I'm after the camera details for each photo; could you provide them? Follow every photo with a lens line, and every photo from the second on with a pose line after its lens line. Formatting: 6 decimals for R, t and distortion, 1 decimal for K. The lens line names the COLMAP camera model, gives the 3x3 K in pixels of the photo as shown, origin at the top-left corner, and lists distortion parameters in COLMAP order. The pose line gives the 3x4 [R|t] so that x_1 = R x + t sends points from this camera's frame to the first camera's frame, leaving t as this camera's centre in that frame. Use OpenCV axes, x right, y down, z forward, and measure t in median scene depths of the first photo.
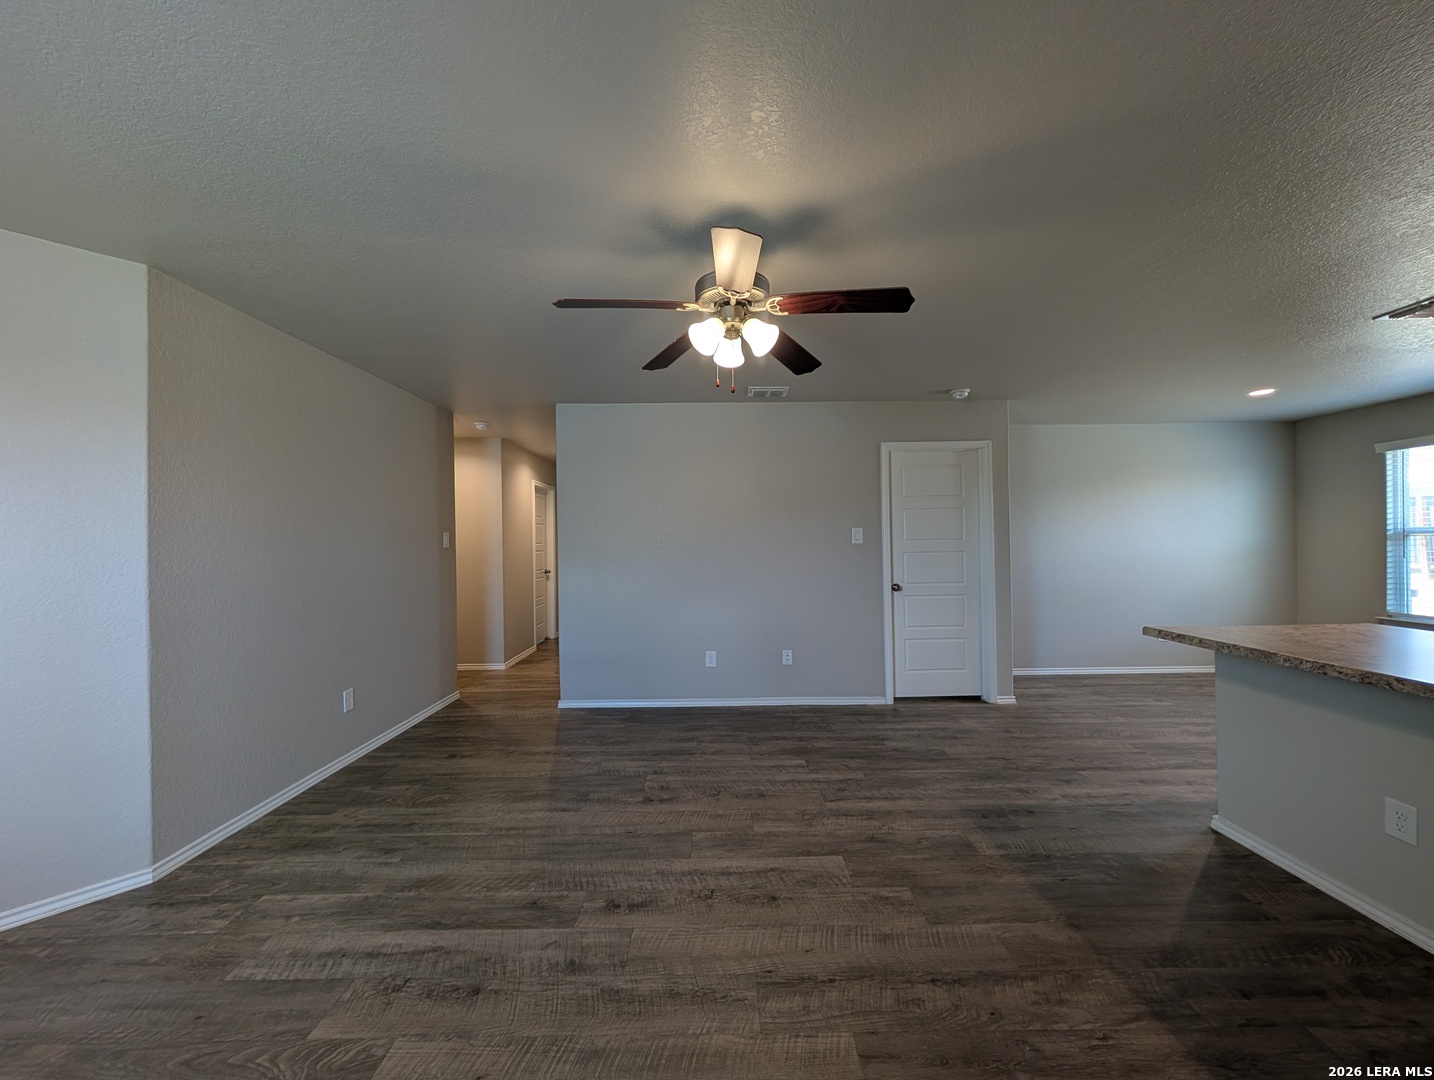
lens RADIAL K [[543.9, 0, 719.5], [0, 543.9, 540.5], [0, 0, 1]] dist [0.000516, 0.000097]
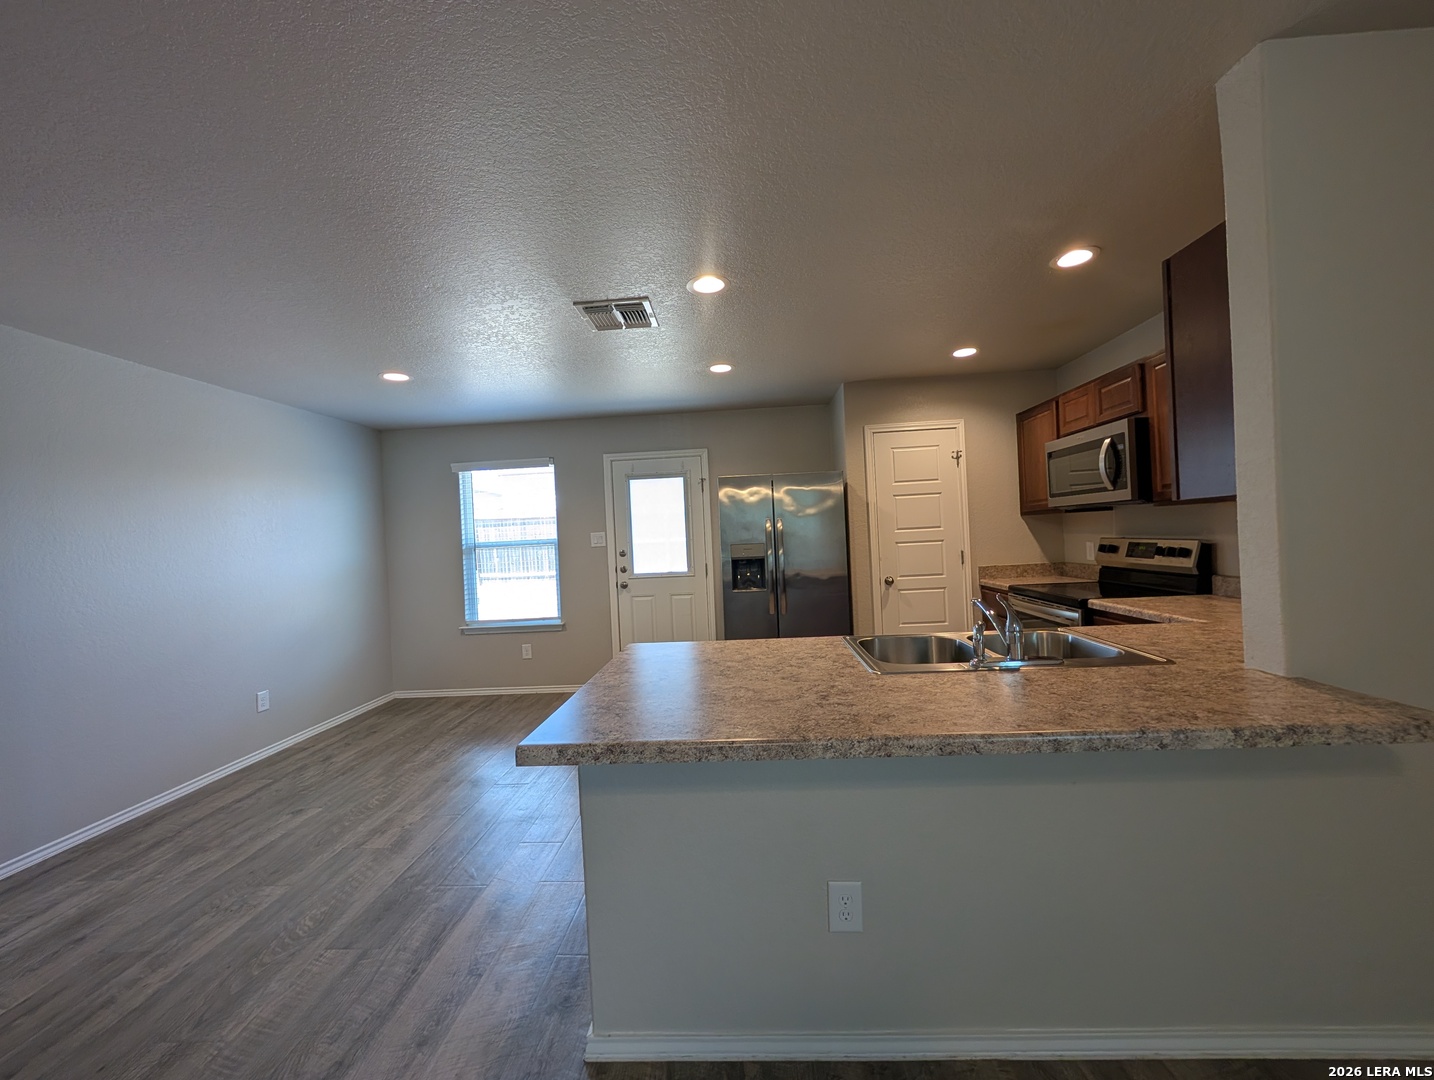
lens RADIAL K [[543.9, 0, 719.5], [0, 543.9, 540.5], [0, 0, 1]] dist [0.000516, 0.000097]
pose [[0.060020, 0.002280, 0.998195, 0.321069], [0.045632, 0.998946, -0.005025, 0.000513], [-0.997154, 0.045852, 0.059853, 0.737816]]
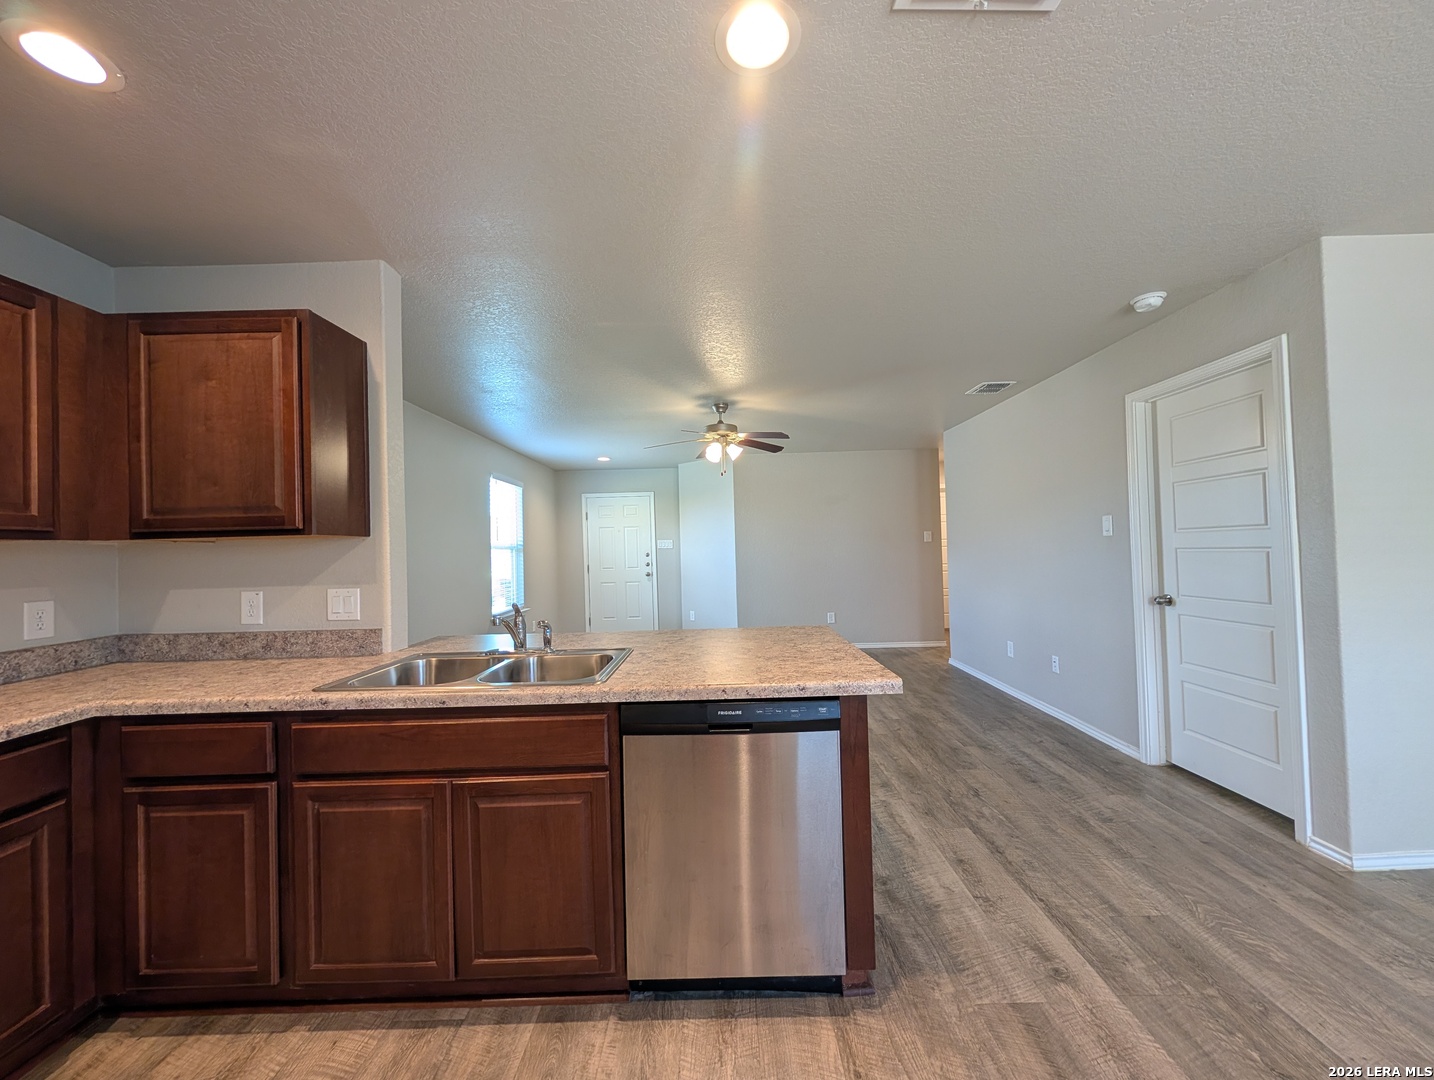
lens RADIAL K [[542.7, 0, 718.9], [0, 542.7, 542.0], [0, 0, 1]] dist [0.000583, -0.000293]
pose [[-0.012104, 0.000485, -0.999927, 1.654756], [0.029192, 0.999574, 0.000131, -0.003083], [0.999501, -0.029189, -0.012113, 0.750596]]
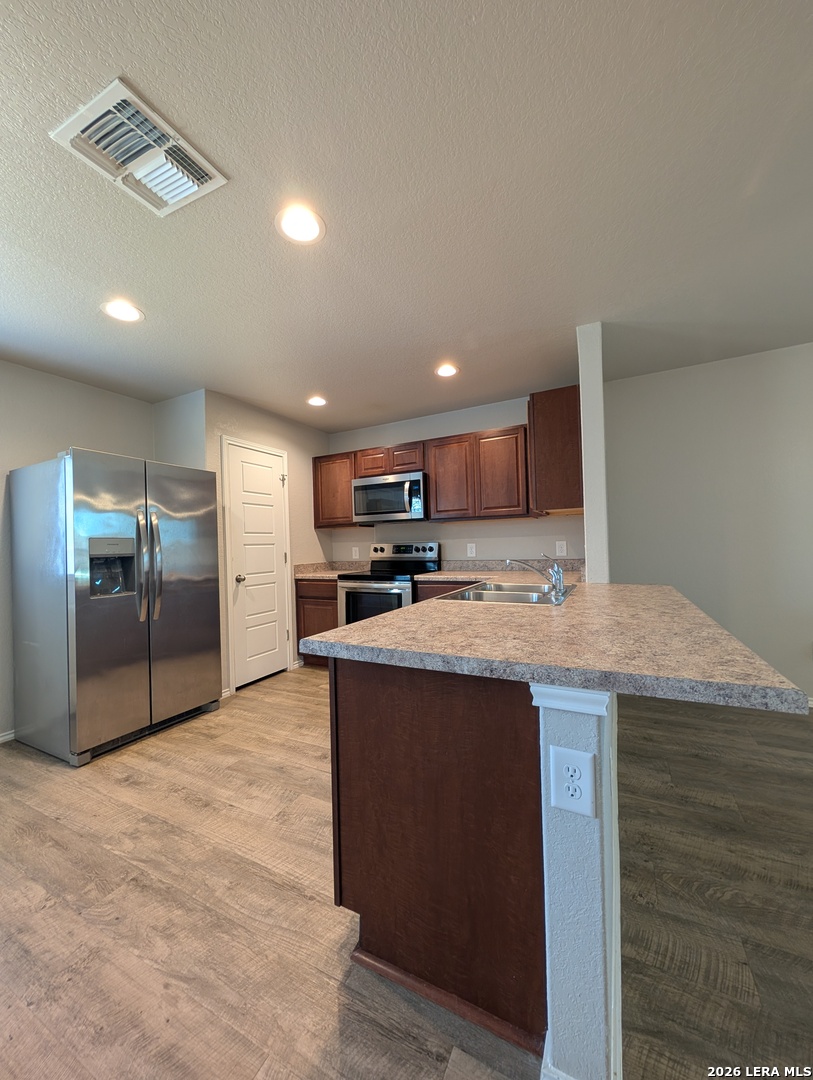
lens RADIAL K [[408.7, 0, 405.4], [0, 408.7, 543.3], [0, 0, 1]] dist [0.000583, -0.000293]
pose [[-0.883924, 0.038281, 0.466062, 0.811101], [0.037092, 0.999243, -0.011725, 0.051346], [-0.466158, 0.006923, -0.884675, 1.245108]]
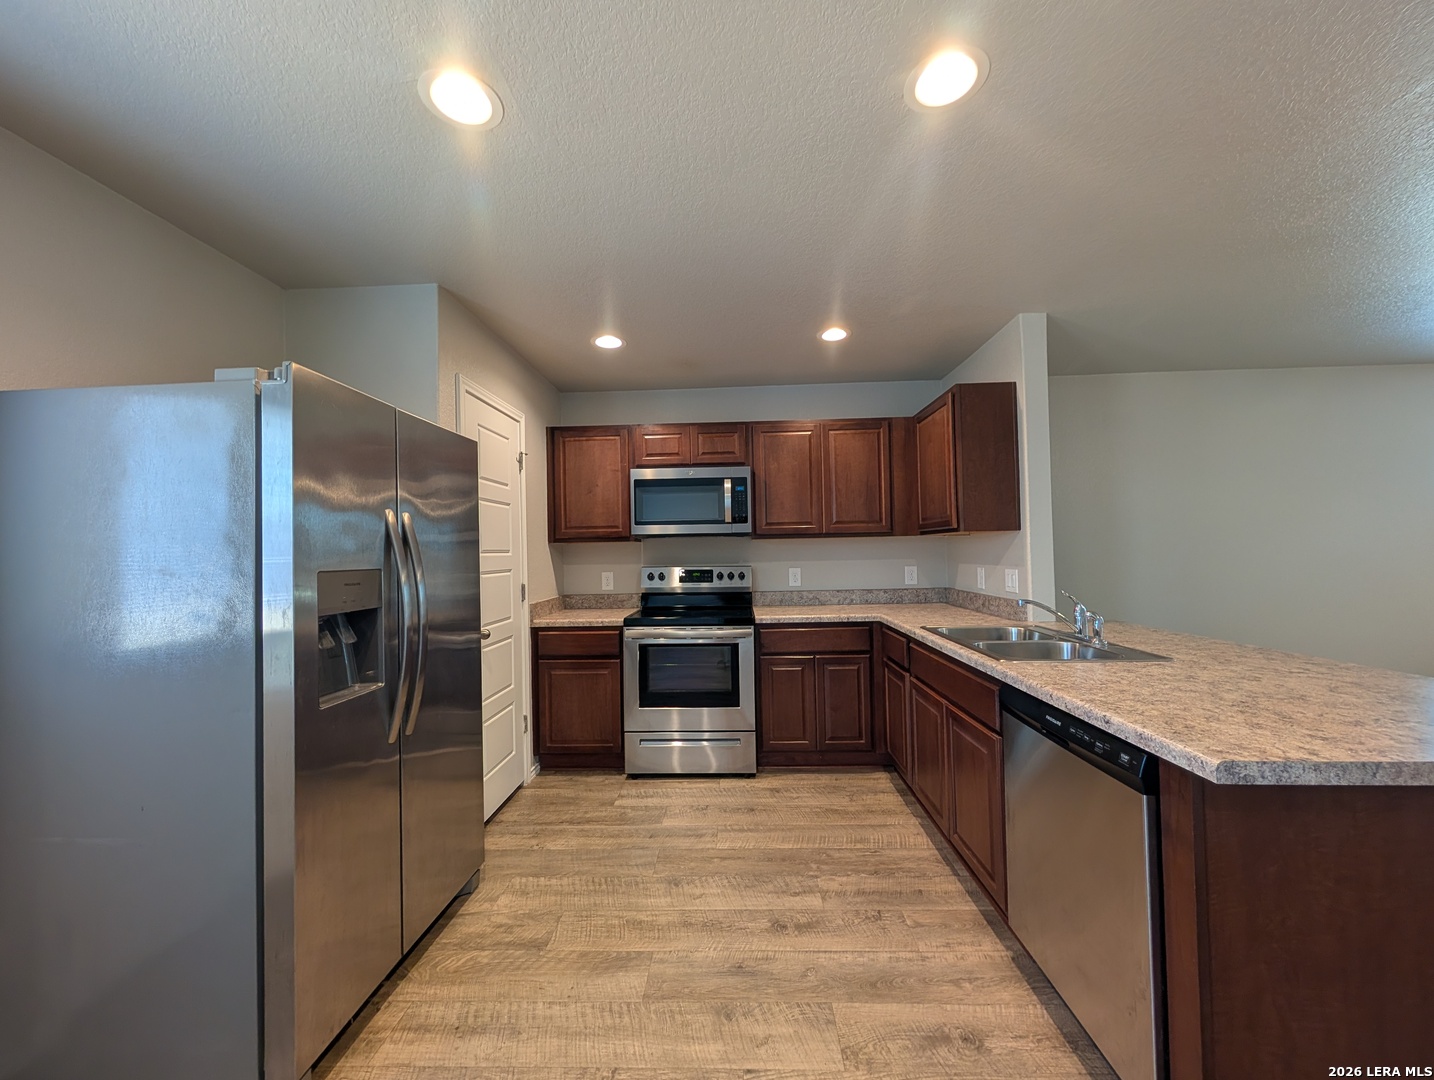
lens RADIAL K [[543.9, 0, 719.5], [0, 543.9, 540.5], [0, 0, 1]] dist [0.000516, 0.000097]
pose [[-0.998528, 0.031749, 0.043979, 1.400577], [0.030774, 0.999269, -0.022675, -0.000790], [-0.044667, -0.021289, -0.998775, 1.284210]]
